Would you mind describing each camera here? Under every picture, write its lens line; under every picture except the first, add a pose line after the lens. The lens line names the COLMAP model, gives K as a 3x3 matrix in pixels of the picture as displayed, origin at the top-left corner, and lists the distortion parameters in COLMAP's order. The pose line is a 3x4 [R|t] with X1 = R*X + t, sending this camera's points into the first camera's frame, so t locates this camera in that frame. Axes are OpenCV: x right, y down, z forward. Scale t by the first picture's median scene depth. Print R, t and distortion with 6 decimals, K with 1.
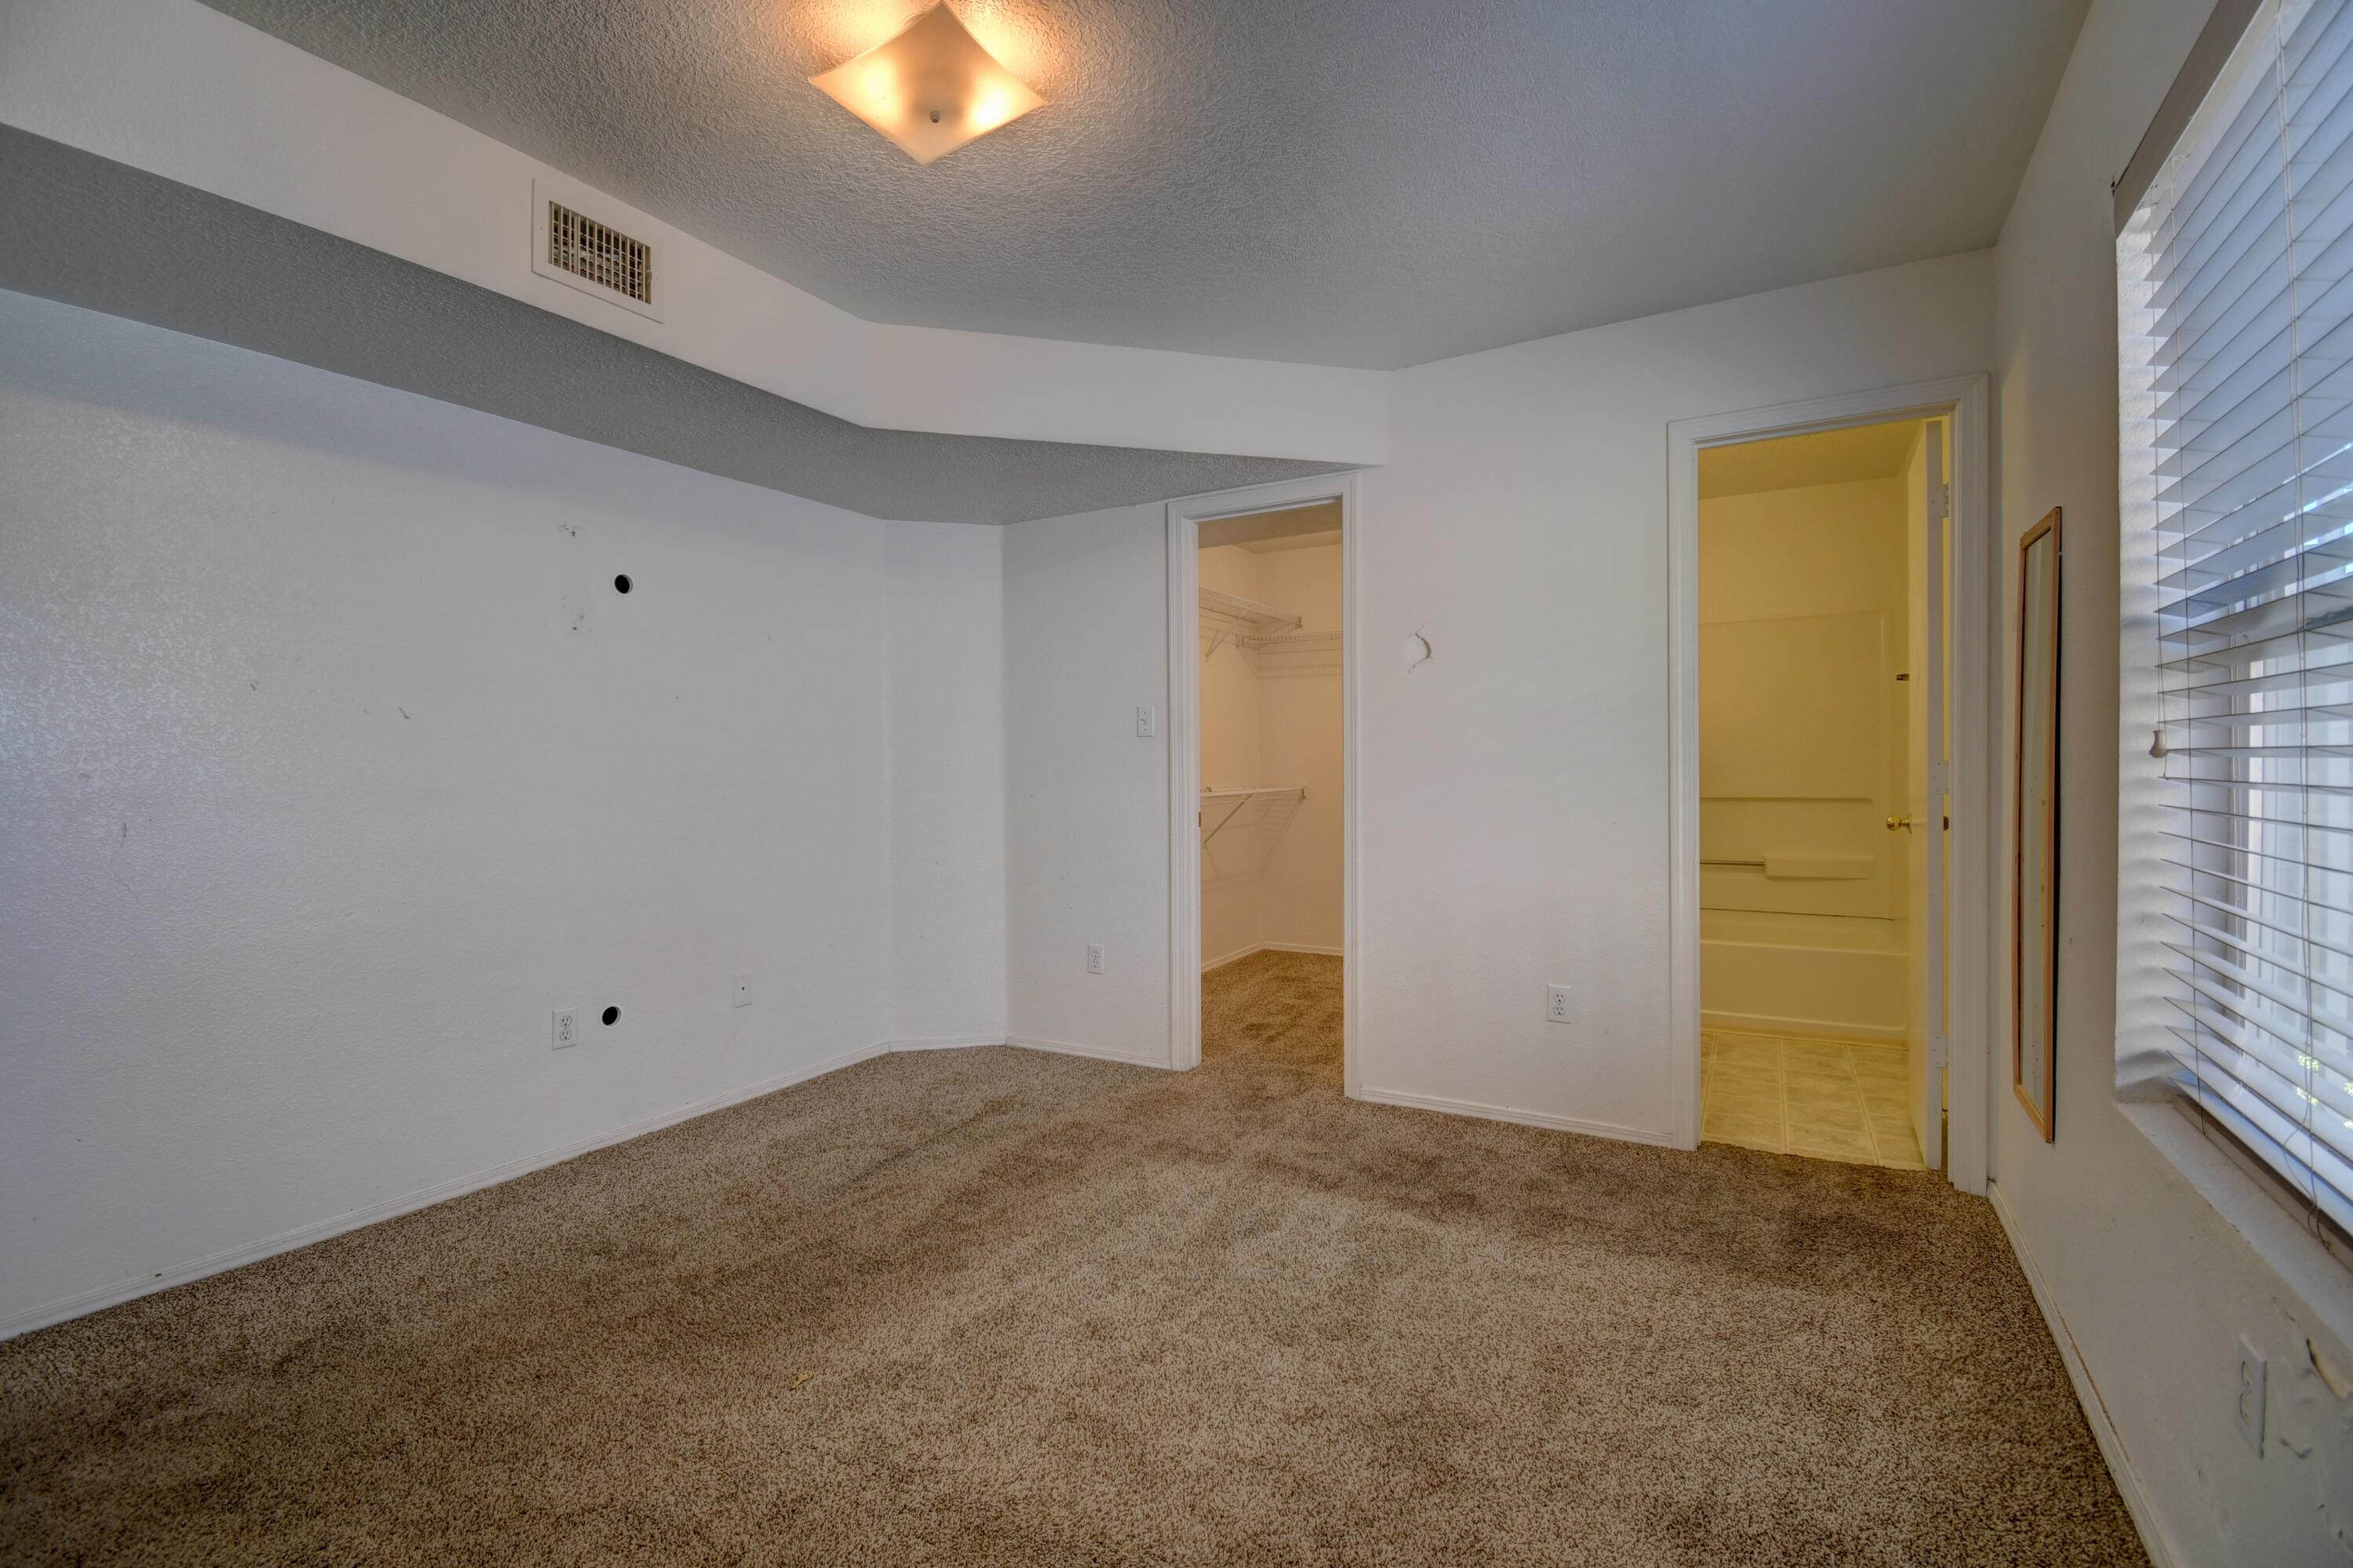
lens RADIAL K [[1041.8, 0, 1172.5], [0, 1041.8, 778.9], [0, 0, 1]] dist [0.020995, -0.025292]
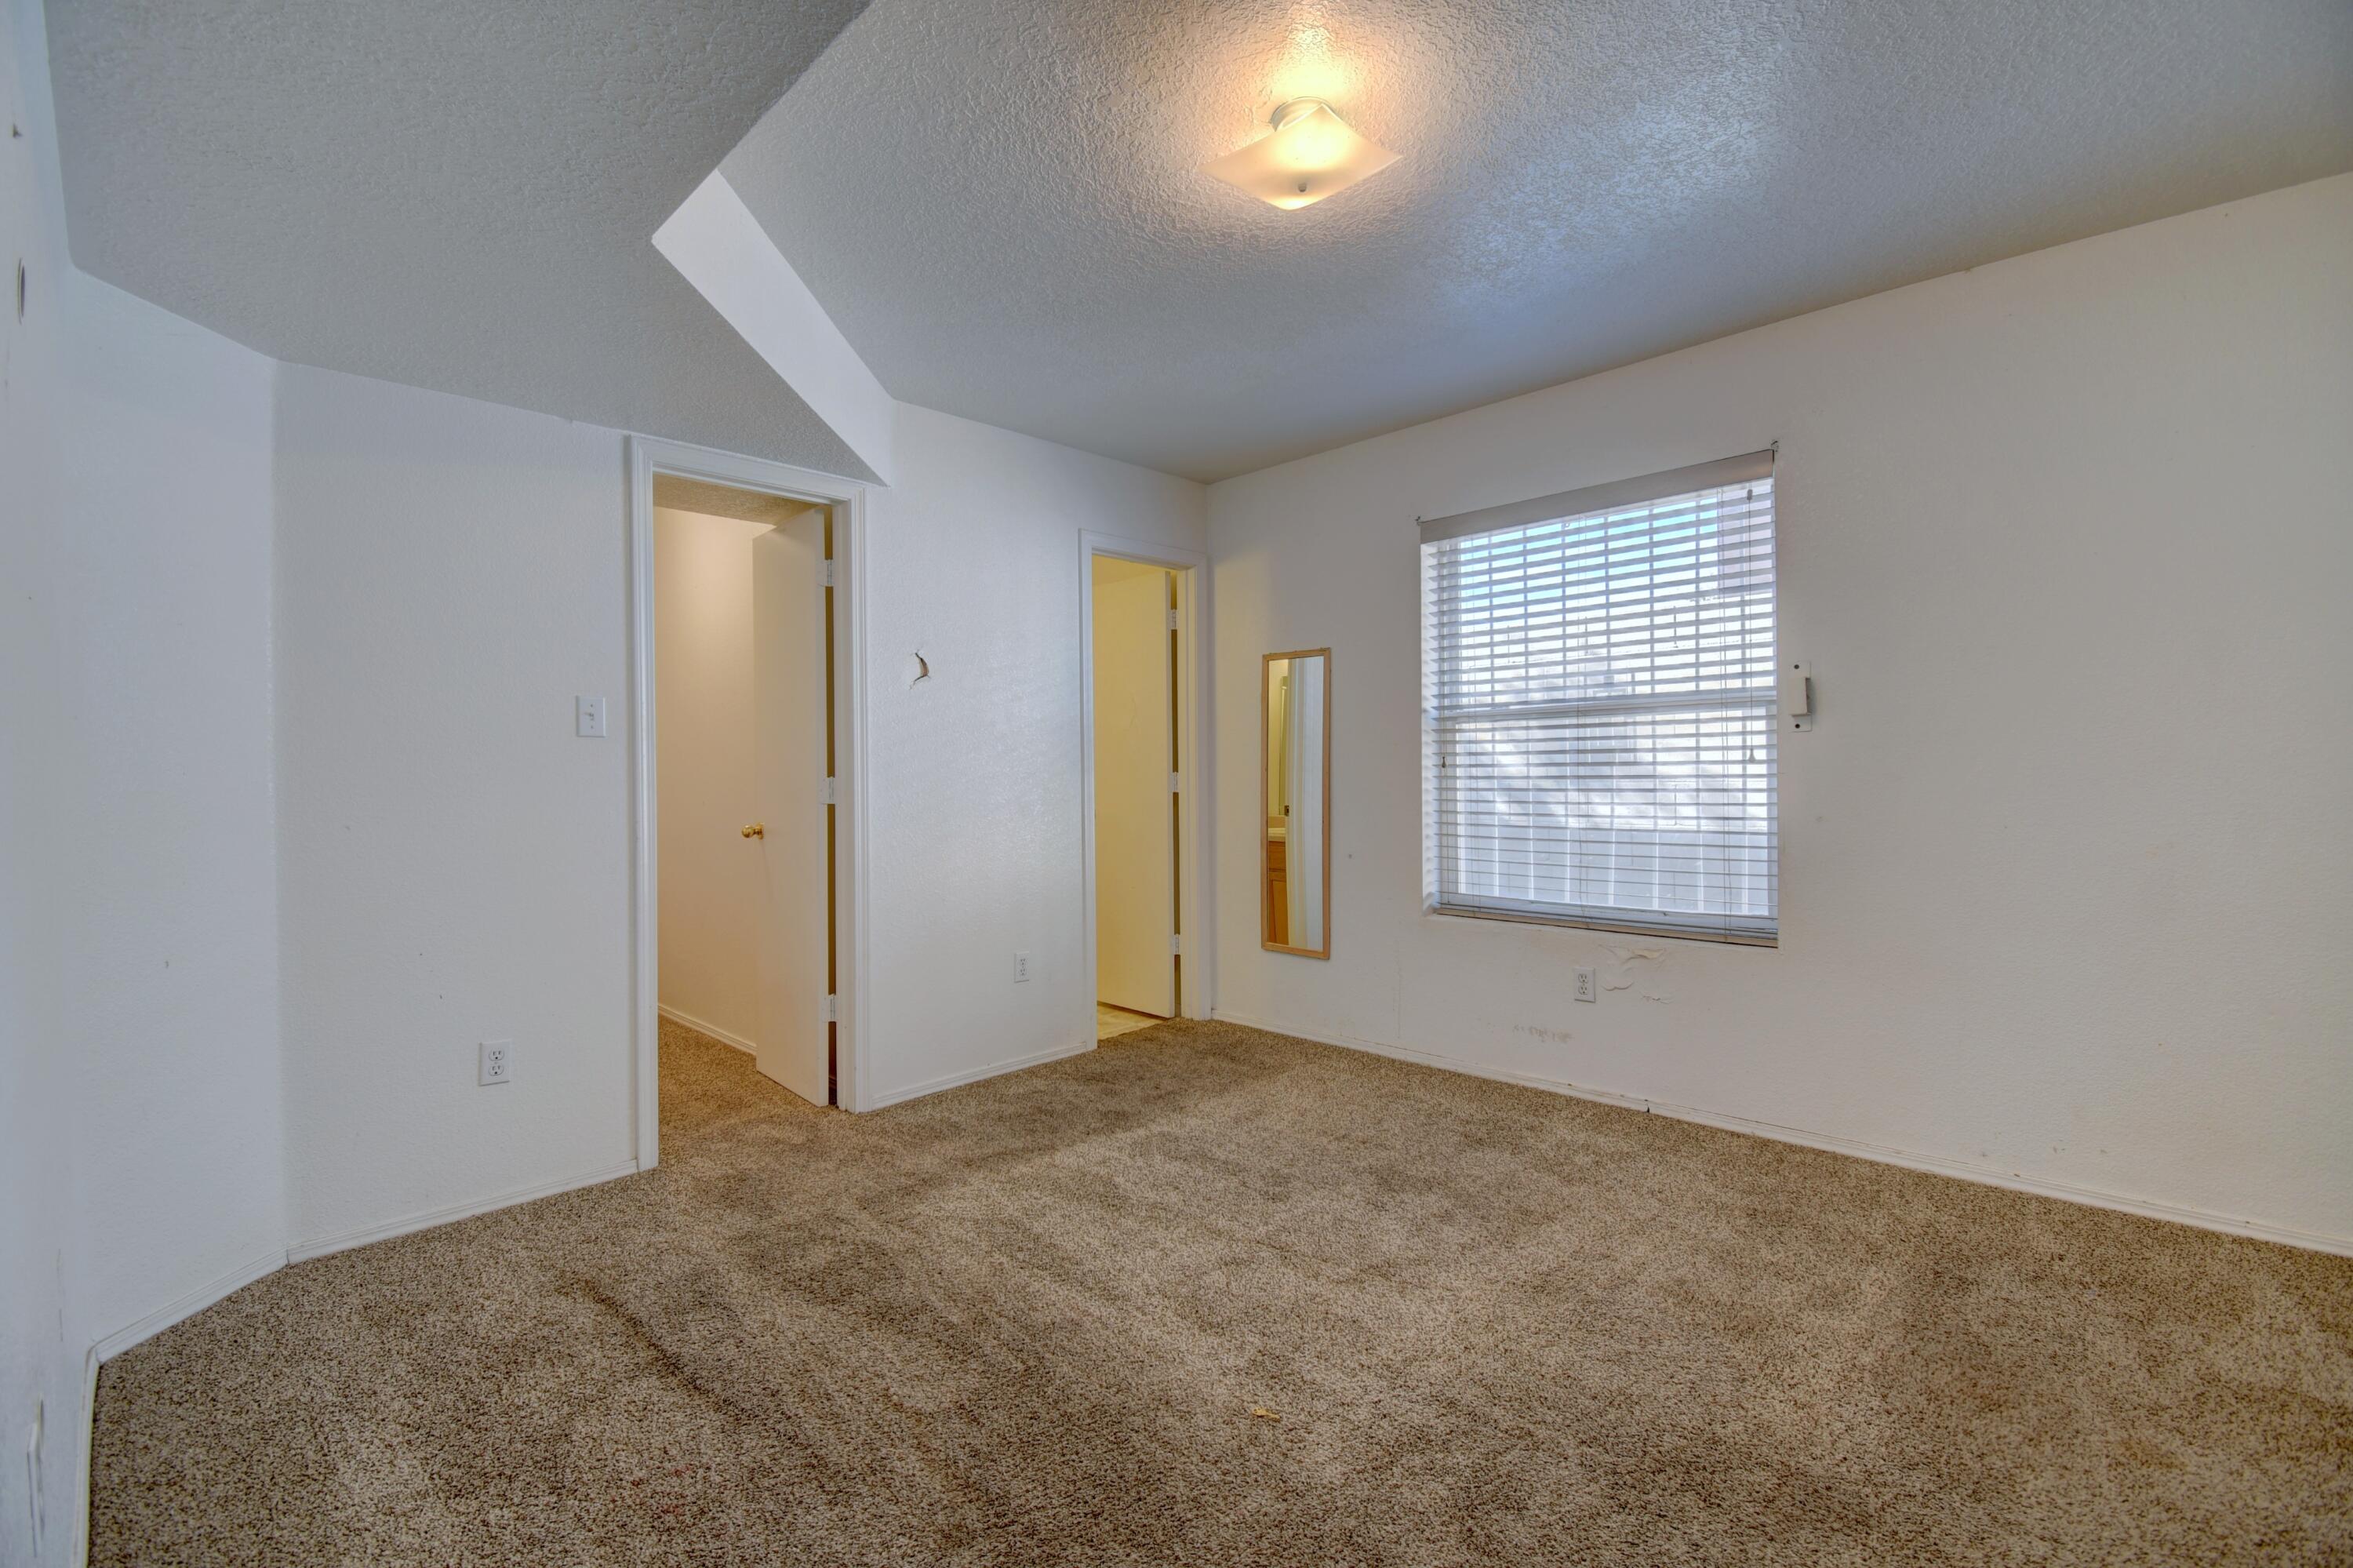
lens RADIAL K [[1041.8, 0, 1172.5], [0, 1041.8, 778.9], [0, 0, 1]] dist [0.020995, -0.025292]
pose [[0.244906, 0.003584, 0.969540, -0.818389], [0.022169, 0.999711, -0.009295, 0.007147], [-0.969293, 0.023770, 0.244756, 0.532497]]
